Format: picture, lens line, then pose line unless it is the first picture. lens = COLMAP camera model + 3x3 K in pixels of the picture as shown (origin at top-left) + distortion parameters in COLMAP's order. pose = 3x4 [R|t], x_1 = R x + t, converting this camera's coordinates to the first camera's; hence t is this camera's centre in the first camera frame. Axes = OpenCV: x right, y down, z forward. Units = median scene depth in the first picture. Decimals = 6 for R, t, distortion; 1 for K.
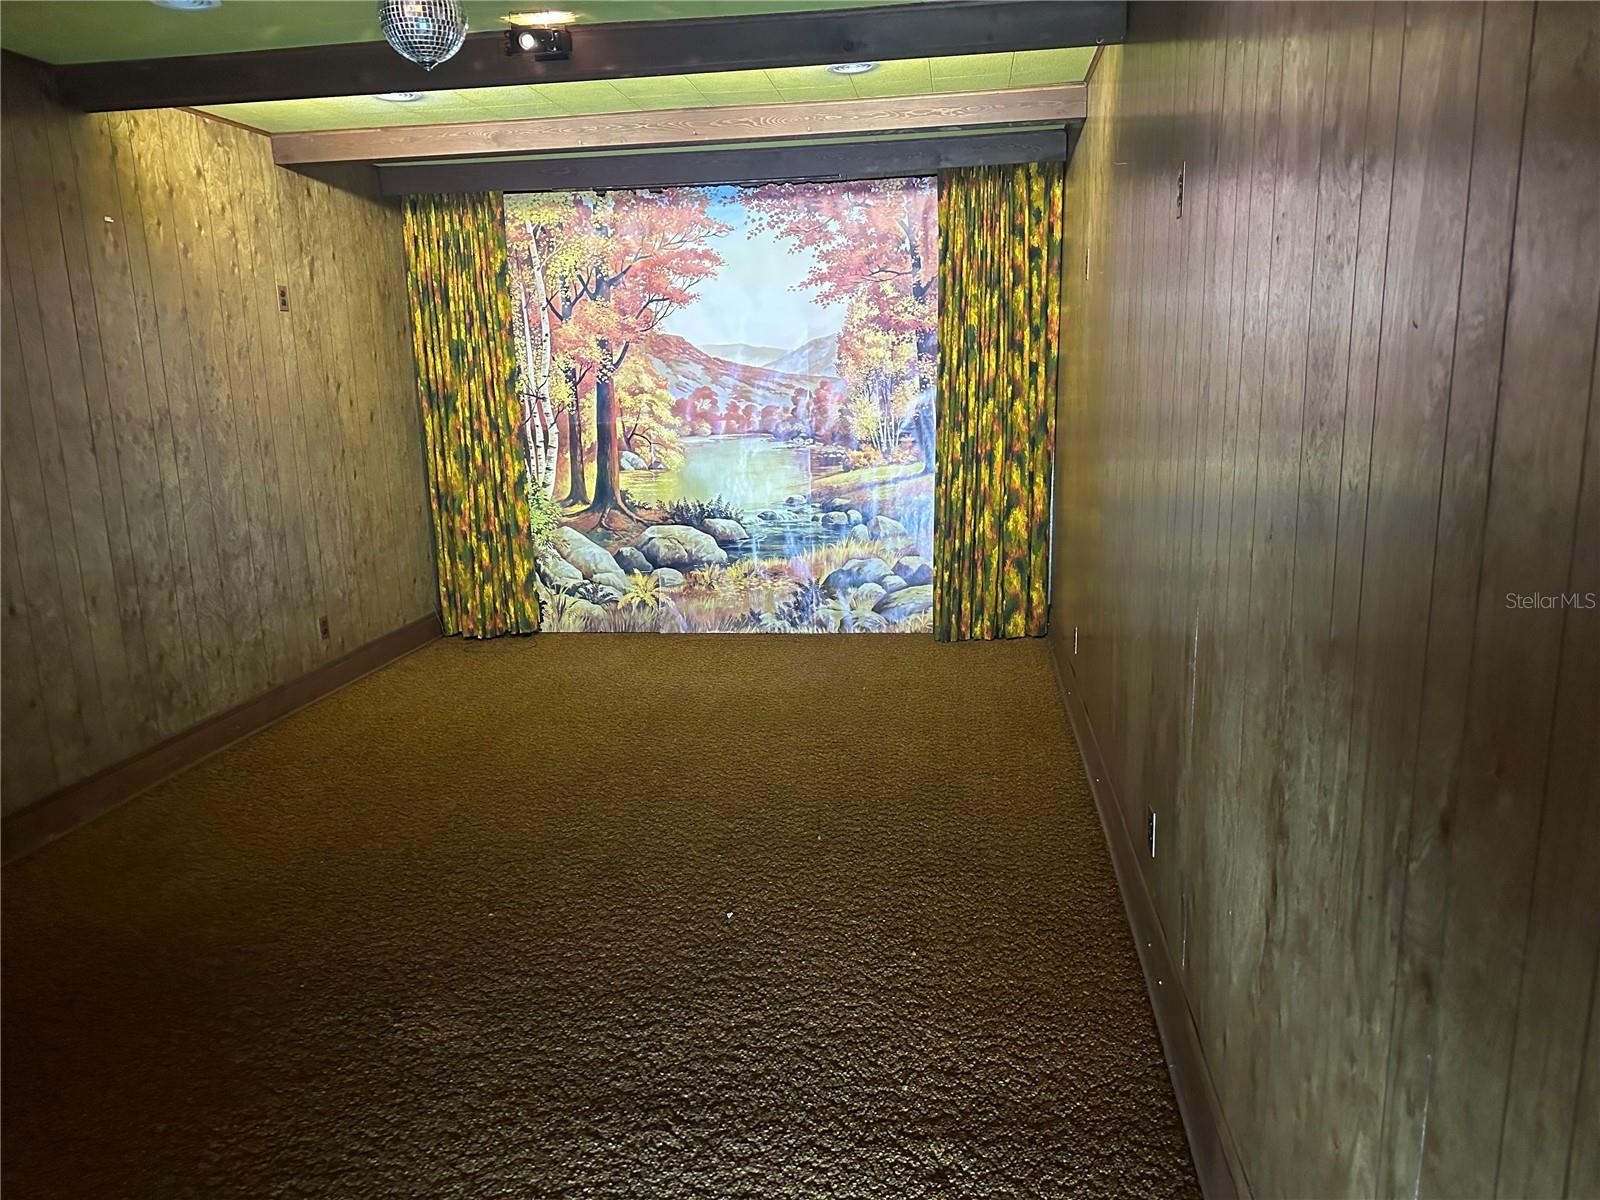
lens RADIAL K [[1123.8, 0, 736.4], [0, 1123.8, 601.1], [0, 0, 1]] dist [0.076396, -0.090590]
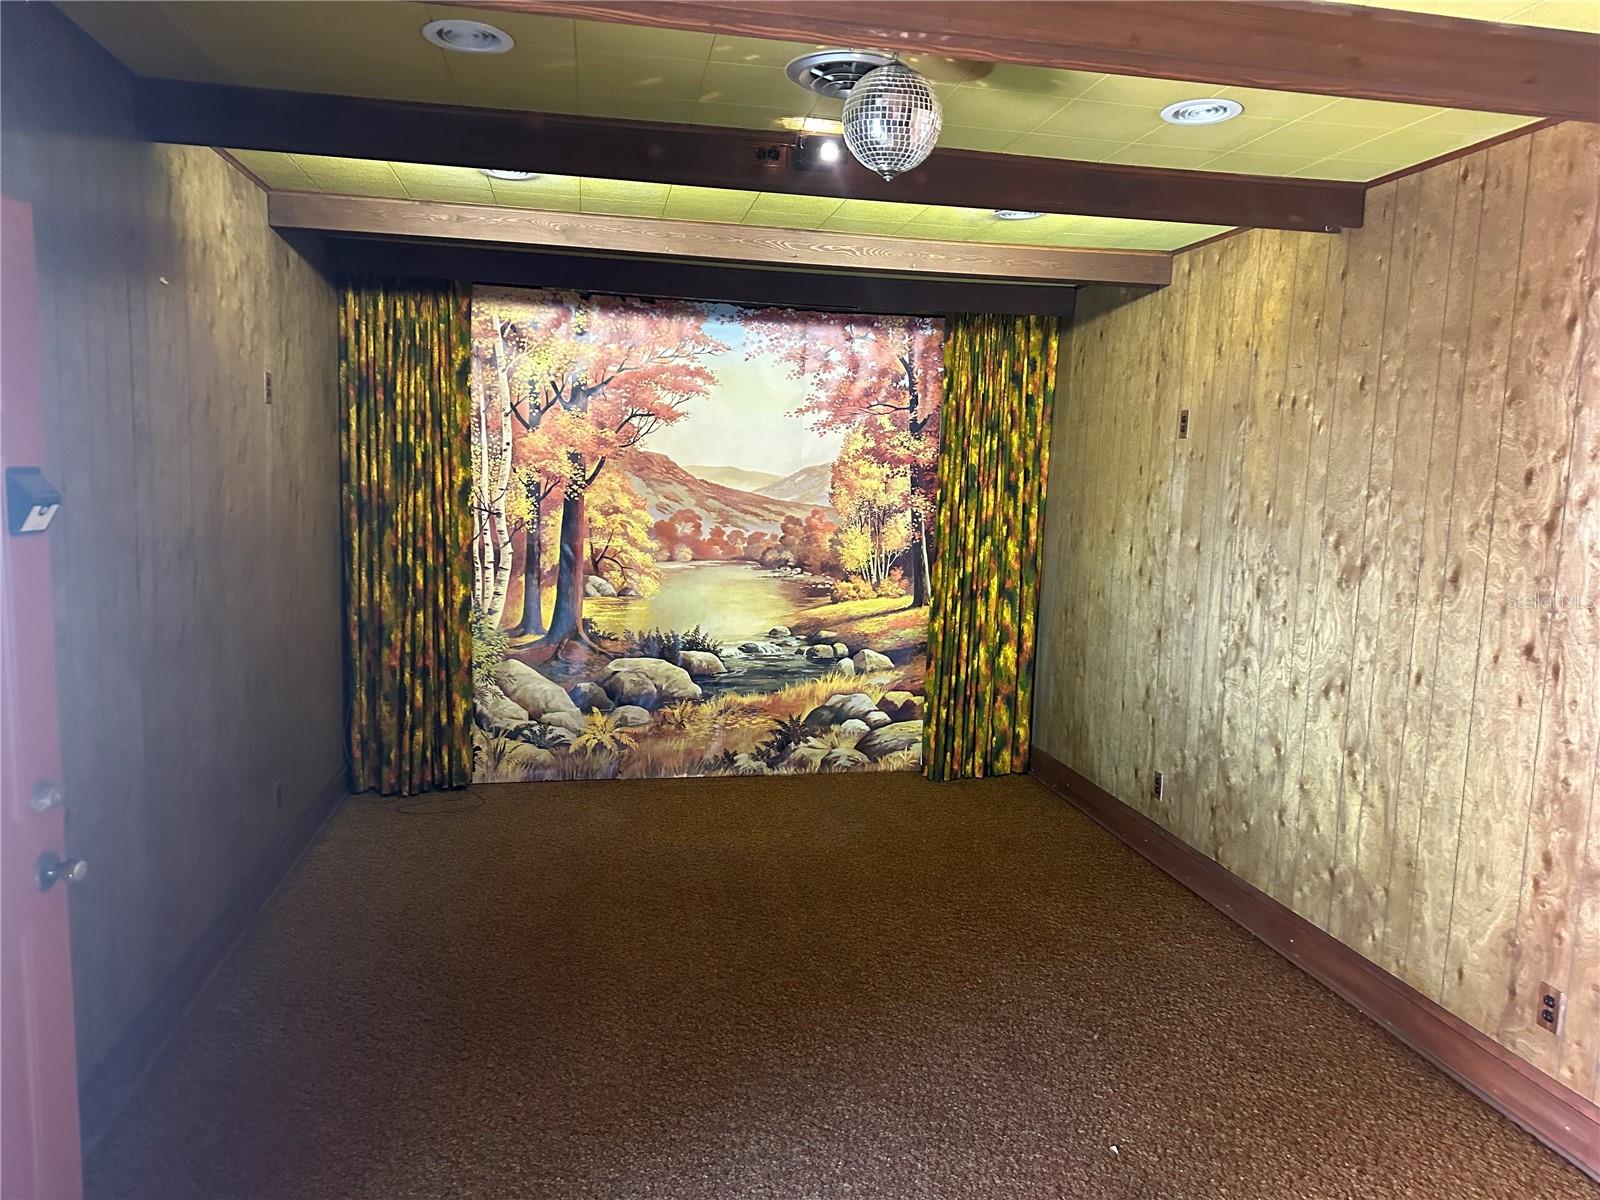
lens RADIAL K [[1123.8, 0, 795.2], [0, 1123.8, 589.3], [0, 0, 1]] dist [0.076396, -0.090590]
pose [[0.940972, 0.020023, 0.337892, -0.257682], [0.013851, 0.995135, -0.097542, -0.034193], [-0.338202, 0.096464, 0.936117, 0.113727]]
